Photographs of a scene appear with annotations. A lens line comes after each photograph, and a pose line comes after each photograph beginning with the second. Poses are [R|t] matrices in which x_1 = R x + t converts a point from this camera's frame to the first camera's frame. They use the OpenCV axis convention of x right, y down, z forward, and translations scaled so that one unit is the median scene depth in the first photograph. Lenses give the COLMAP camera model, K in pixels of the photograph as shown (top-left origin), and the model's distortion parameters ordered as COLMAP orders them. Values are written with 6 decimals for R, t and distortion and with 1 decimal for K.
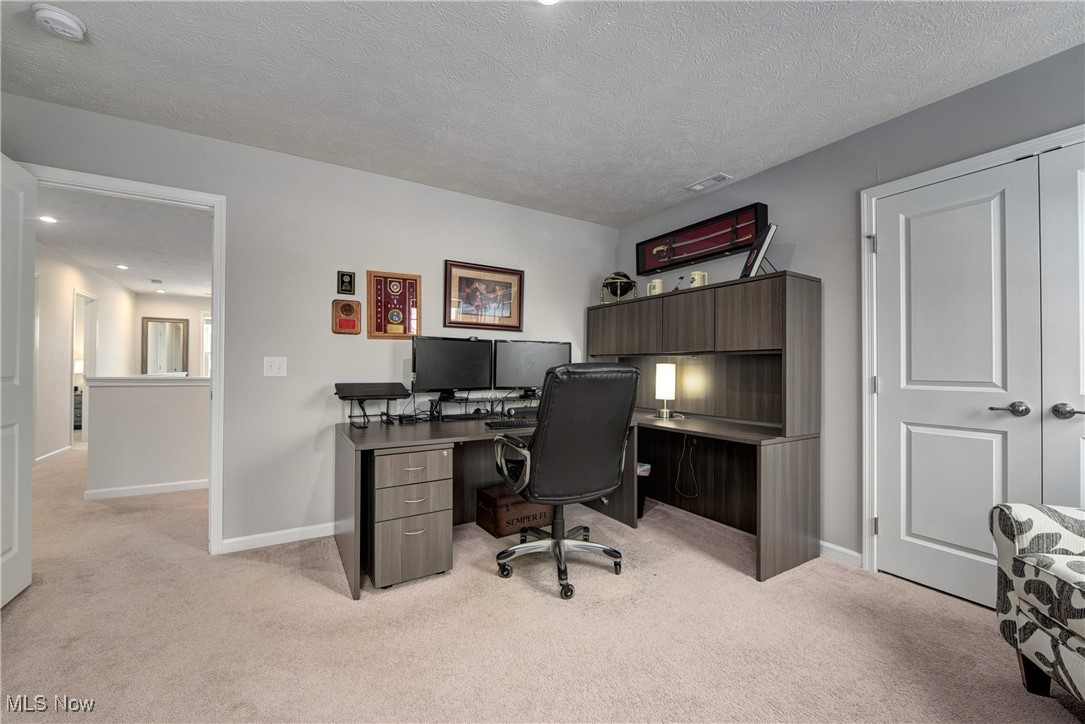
lens RADIAL K [[434.8, 0, 542.5], [0, 434.8, 362.0], [0, 0, 1]] dist [-0.000233, -0.000065]
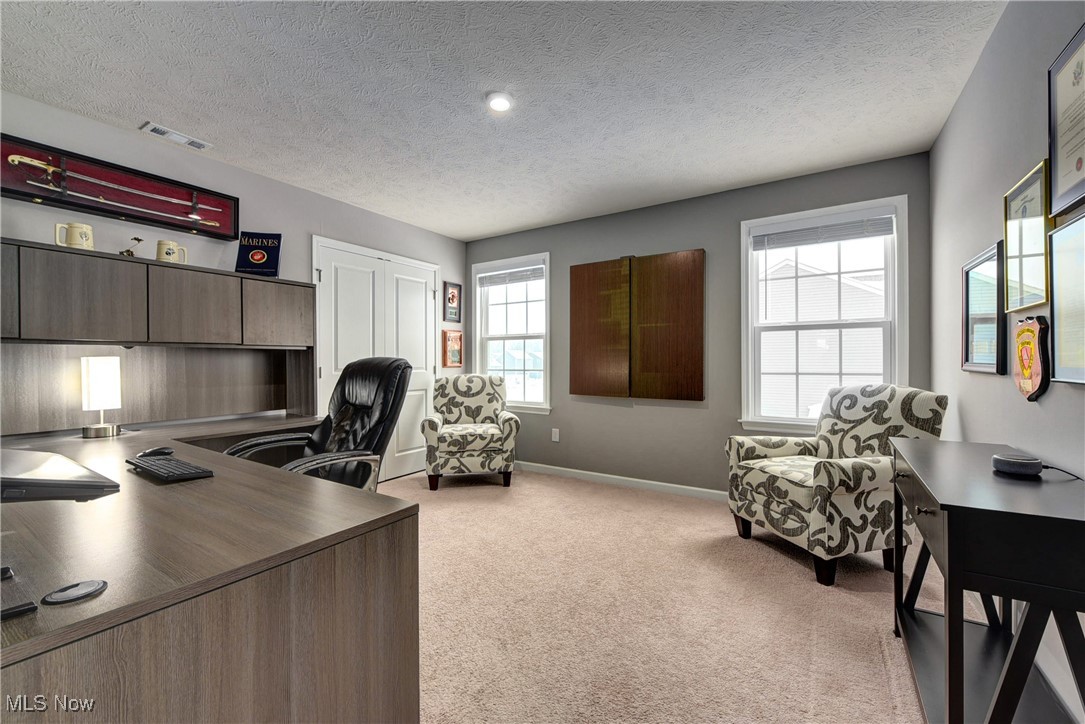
lens RADIAL K [[432.4, 0, 542.5], [0, 432.4, 362.0], [0, 0, 1]] dist [0.000171, 0.000034]
pose [[-0.435623, -0.006291, 0.900107, -0.657692], [-0.010259, 0.999945, 0.002024, 0.004214], [-0.900071, -0.008352, -0.435664, 0.729195]]
